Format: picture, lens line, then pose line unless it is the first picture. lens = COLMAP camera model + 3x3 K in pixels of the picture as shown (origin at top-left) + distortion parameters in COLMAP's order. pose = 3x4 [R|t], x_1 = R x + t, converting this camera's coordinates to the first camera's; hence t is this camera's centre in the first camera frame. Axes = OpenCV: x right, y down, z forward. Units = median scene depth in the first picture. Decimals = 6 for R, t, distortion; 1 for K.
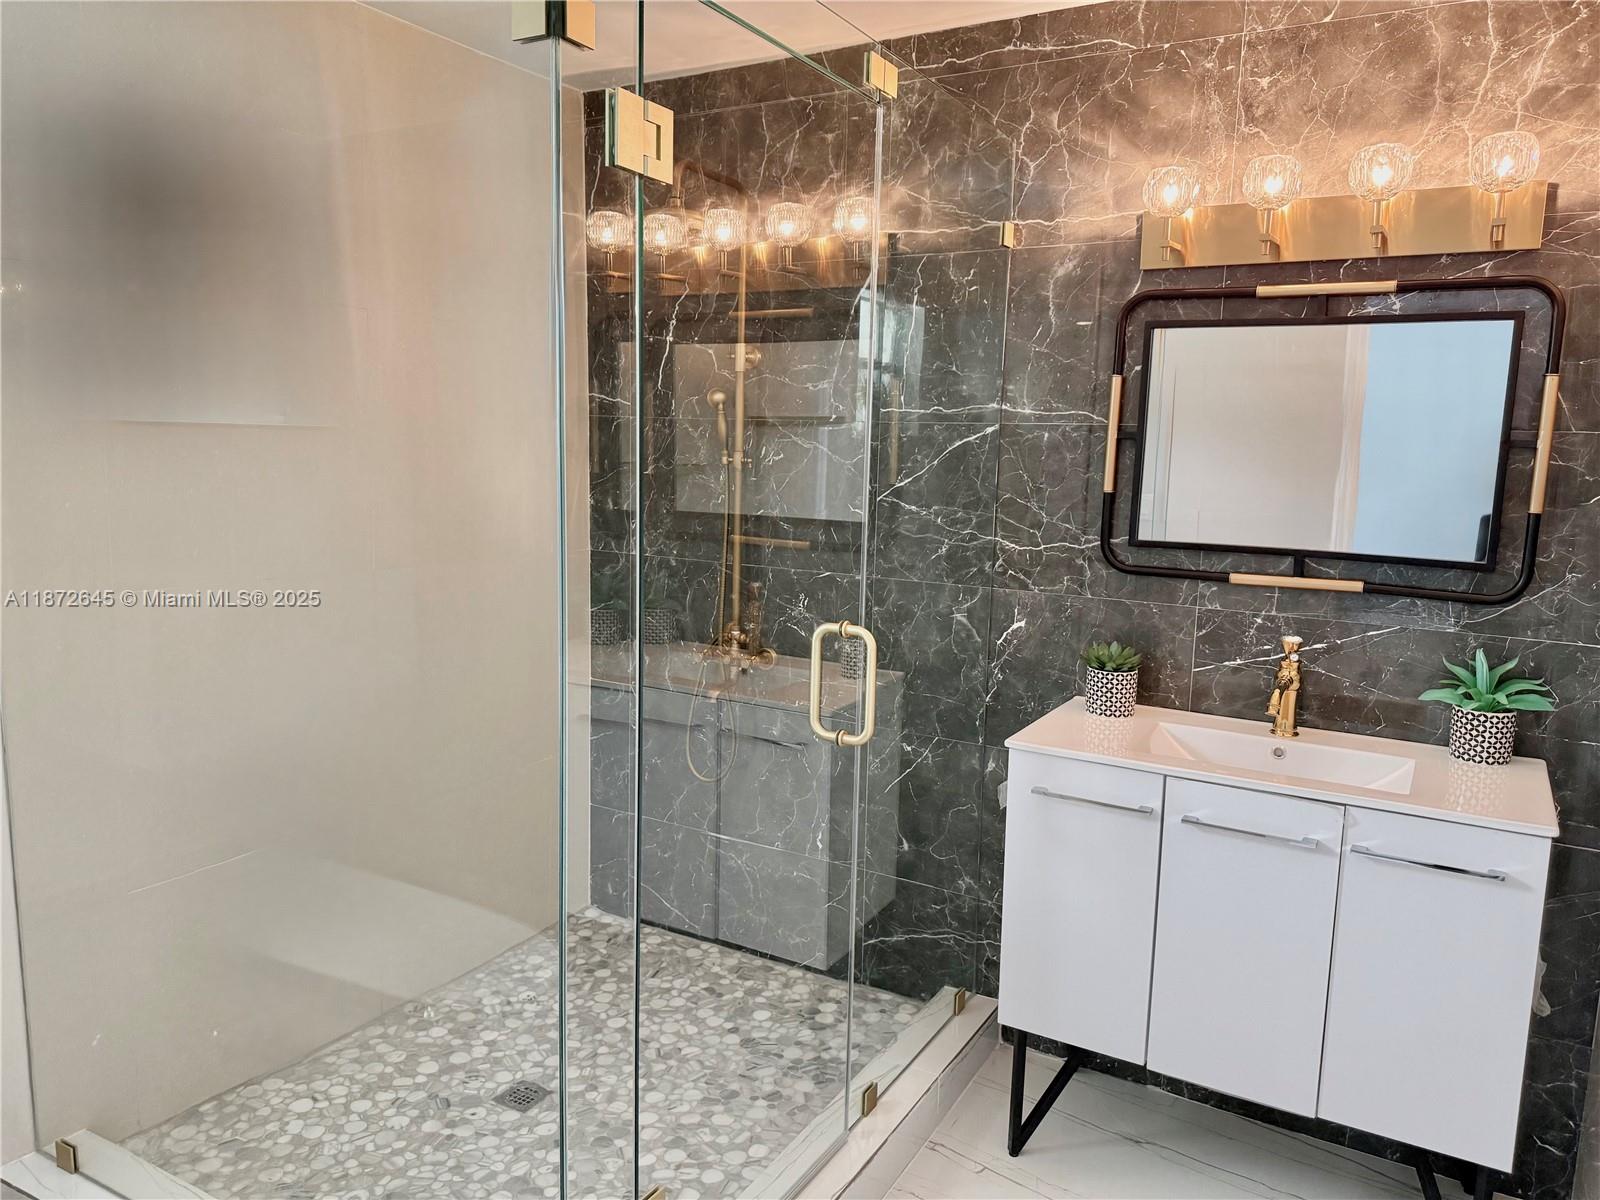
lens RADIAL K [[1129.4, 0, 792.5], [0, 1129.4, 598.2], [0, 0, 1]] dist [0.038052, -0.045014]
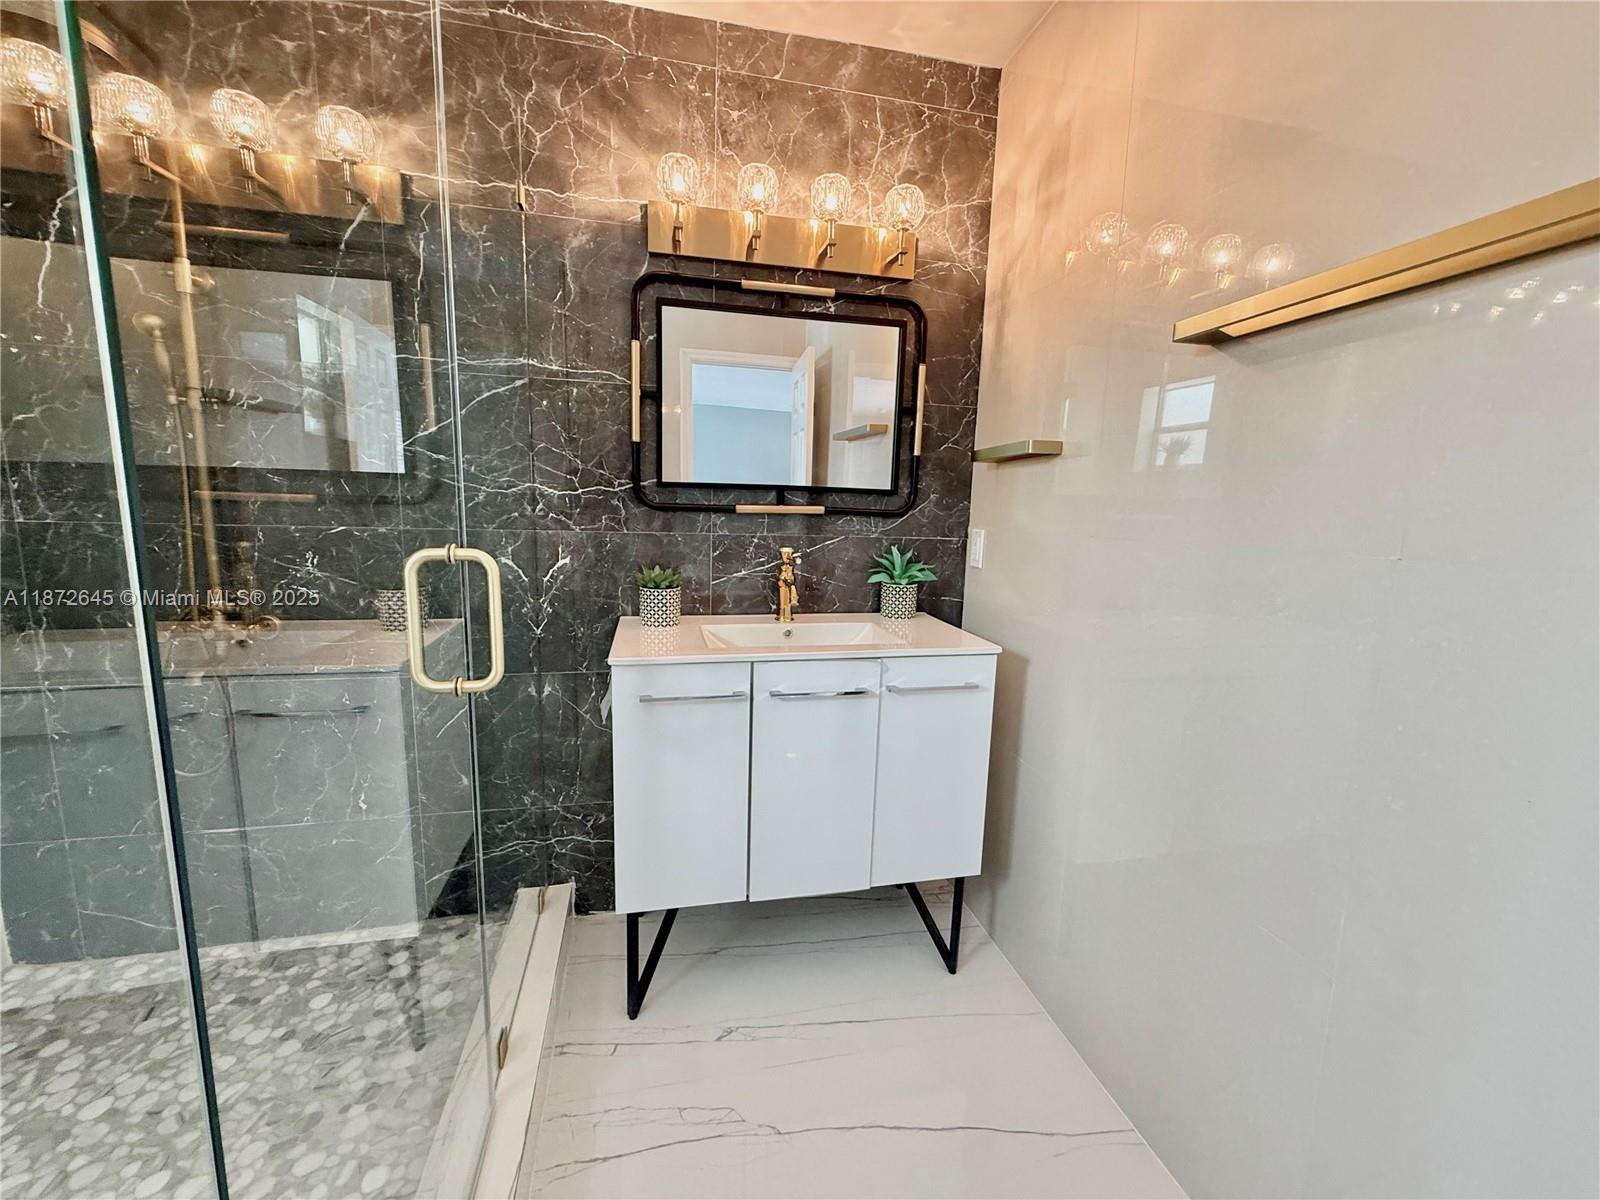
lens RADIAL K [[638.8, 0, 788.3], [0, 638.8, 600.6], [0, 0, 1]] dist [-0.000577, 0.000382]
pose [[0.728555, -0.107841, 0.676445, -0.074725], [0.085557, 0.994122, 0.066338, 0.040451], [-0.679623, 0.009544, 0.733499, 0.386747]]
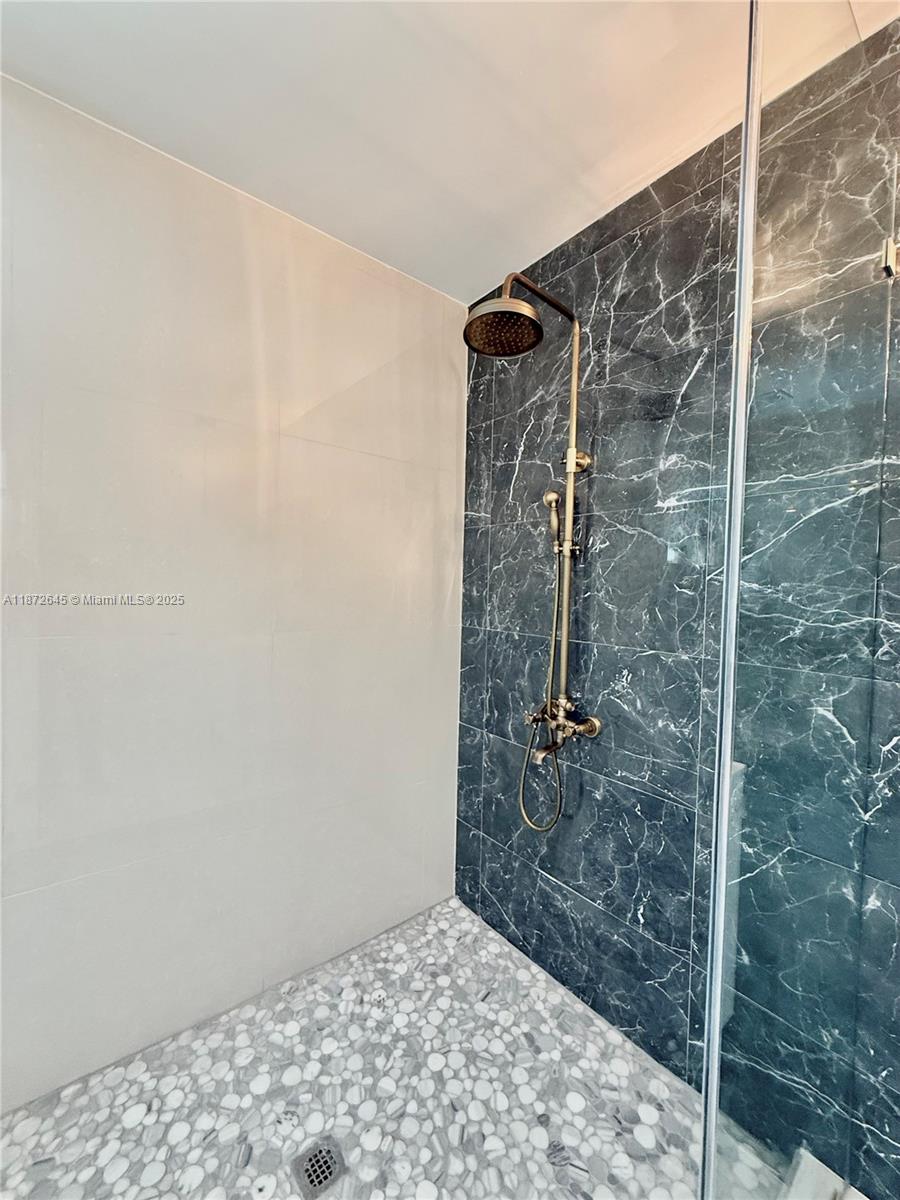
lens RADIAL K [[479.1, 0, 450.6], [0, 479.1, 599.6], [0, 0, 1]] dist [-0.000577, 0.000382]
pose [[0.939893, 0.011274, -0.341283, 0.007490], [-0.052425, 0.992370, -0.111597, -0.012211], [0.337421, 0.122781, 0.933312, 0.584254]]
